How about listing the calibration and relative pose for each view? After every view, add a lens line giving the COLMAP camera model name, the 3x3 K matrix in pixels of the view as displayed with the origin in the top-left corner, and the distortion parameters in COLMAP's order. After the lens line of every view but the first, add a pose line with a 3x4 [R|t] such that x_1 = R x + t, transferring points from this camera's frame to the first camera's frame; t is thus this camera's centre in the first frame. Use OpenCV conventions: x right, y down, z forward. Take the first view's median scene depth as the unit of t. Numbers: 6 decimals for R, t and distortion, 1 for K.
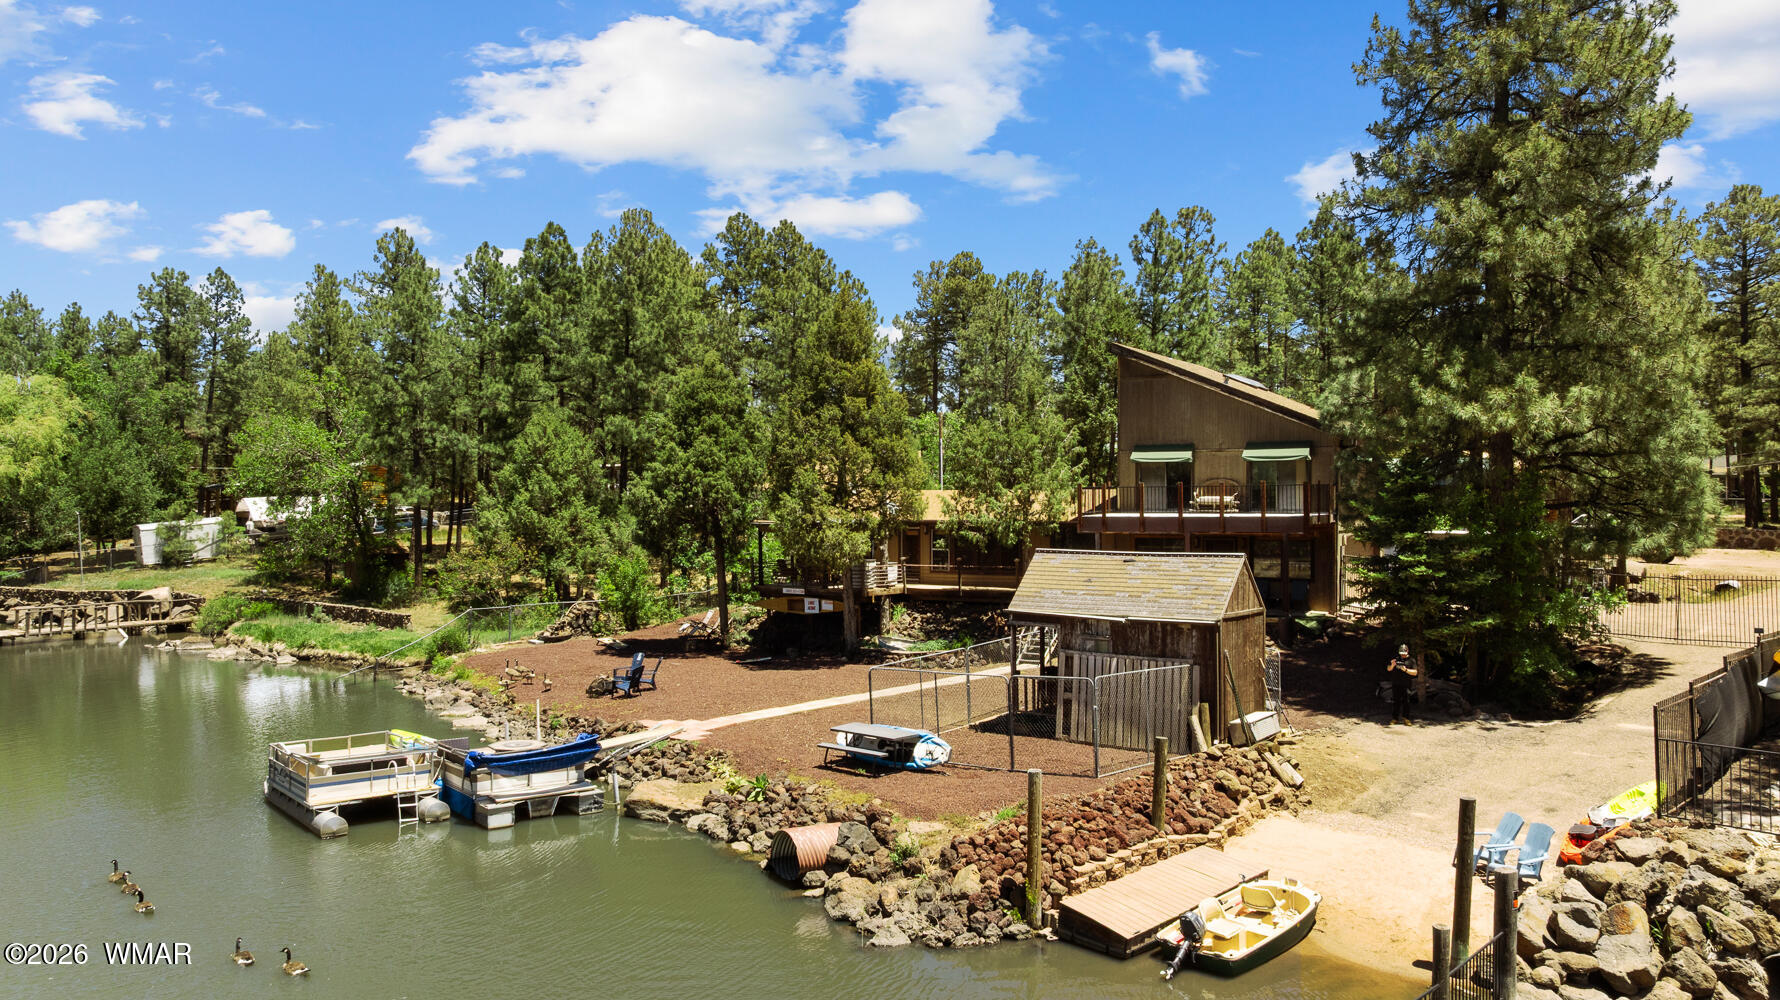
lens RADIAL K [[1279.6, 0, 891.6], [0, 1279.6, 491.6], [0, 0, 1]] dist [-0.019574, -0.001401]
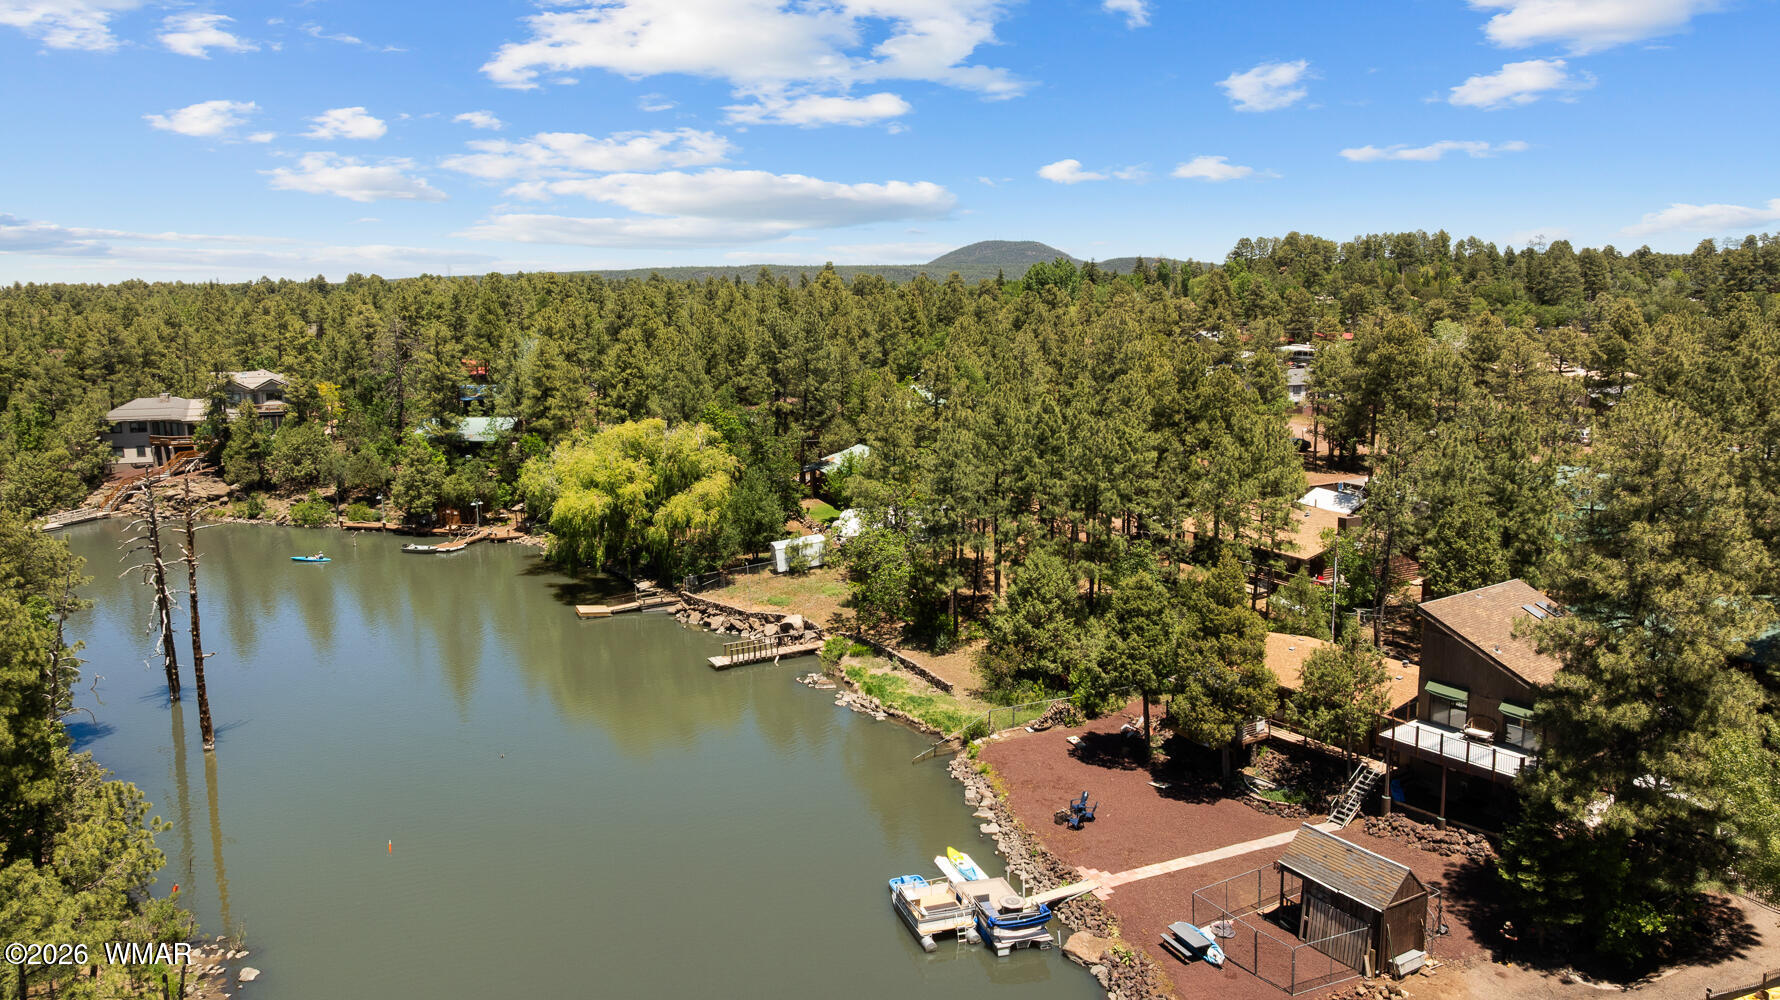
lens RADIAL K [[1269.3, 0, 888.1], [0, 1269.3, 493.8], [0, 0, 1]] dist [-0.021255, -0.000098]
pose [[0.922518, 0.053184, -0.382272, 0.158272], [0.012709, 0.985737, 0.167812, -0.480859], [0.385744, -0.159668, 0.908685, -0.488864]]
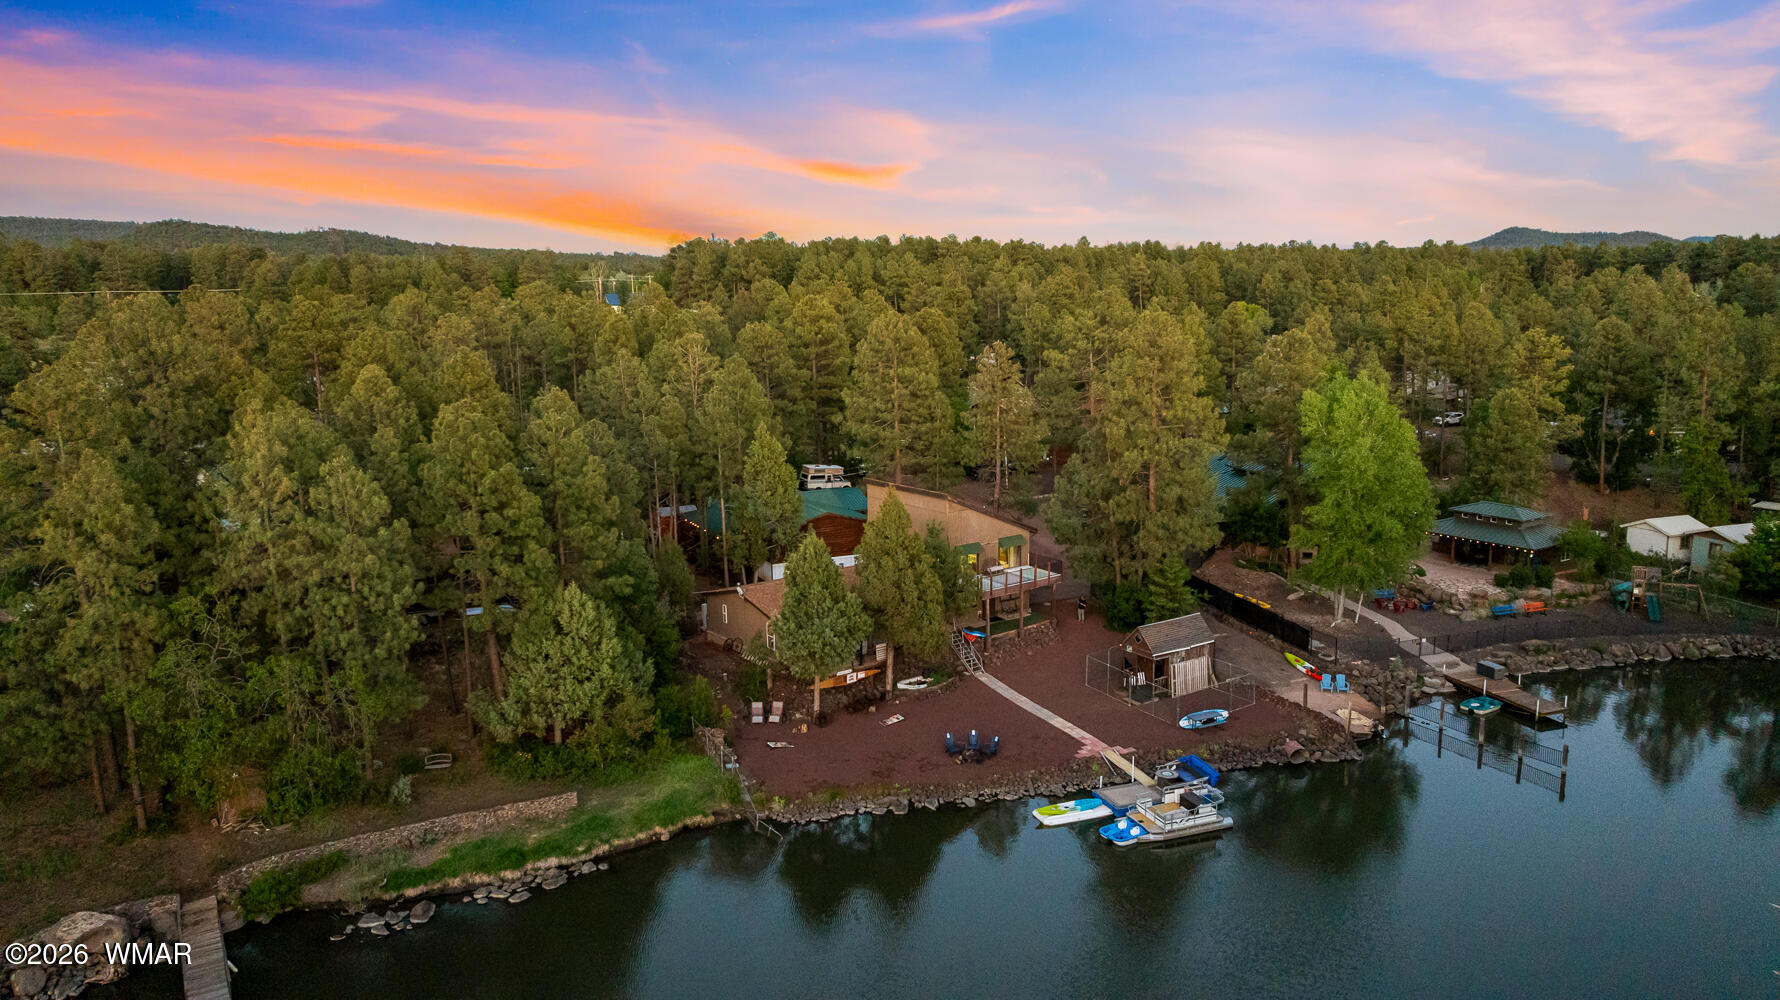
lens RADIAL K [[1241.9, 0, 891.4], [0, 1241.9, 490.8], [0, 0, 1]] dist [-0.024276, 0.027192]
pose [[0.346661, -0.164500, 0.923453, -1.528447], [0.007984, 0.984984, 0.172463, -0.433886], [-0.937956, -0.052413, 0.342769, 0.453626]]
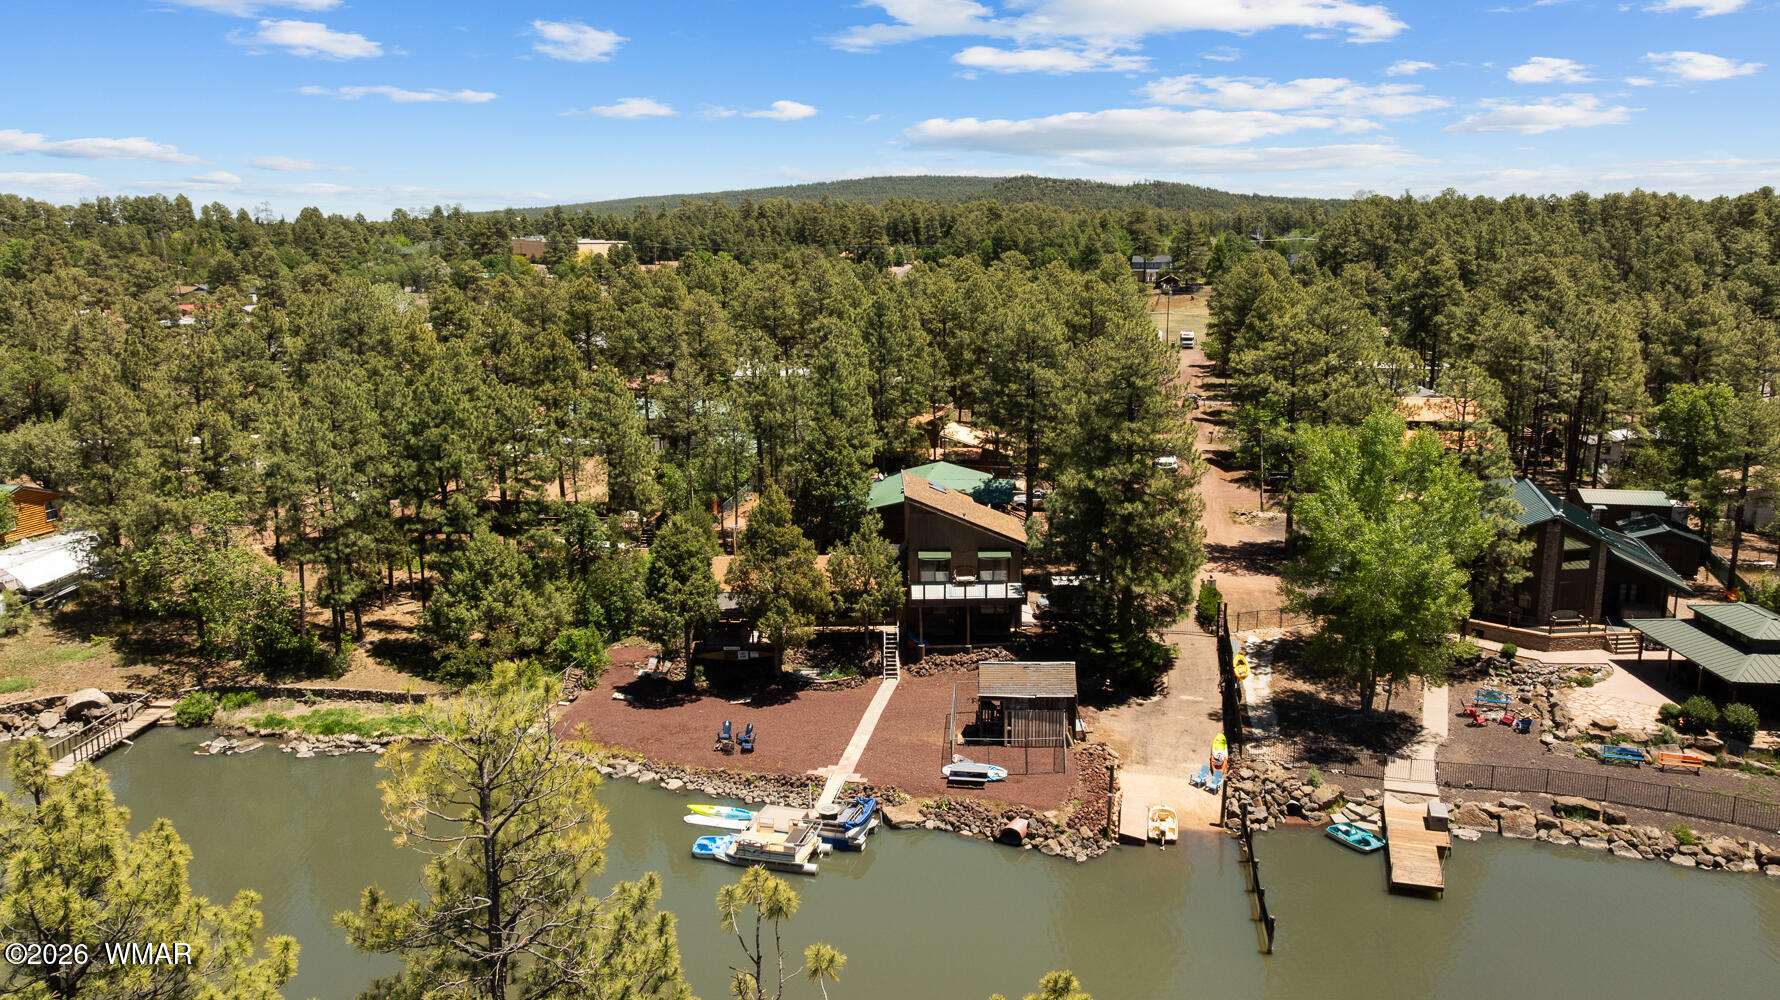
lens RADIAL K [[1269.3, 0, 888.1], [0, 1269.3, 493.8], [0, 0, 1]] dist [-0.021255, -0.000098]
pose [[0.835659, -0.118412, 0.536332, -0.822179], [0.007997, 0.979004, 0.203686, -0.487588], [-0.549190, -0.165923, 0.819060, -0.476552]]
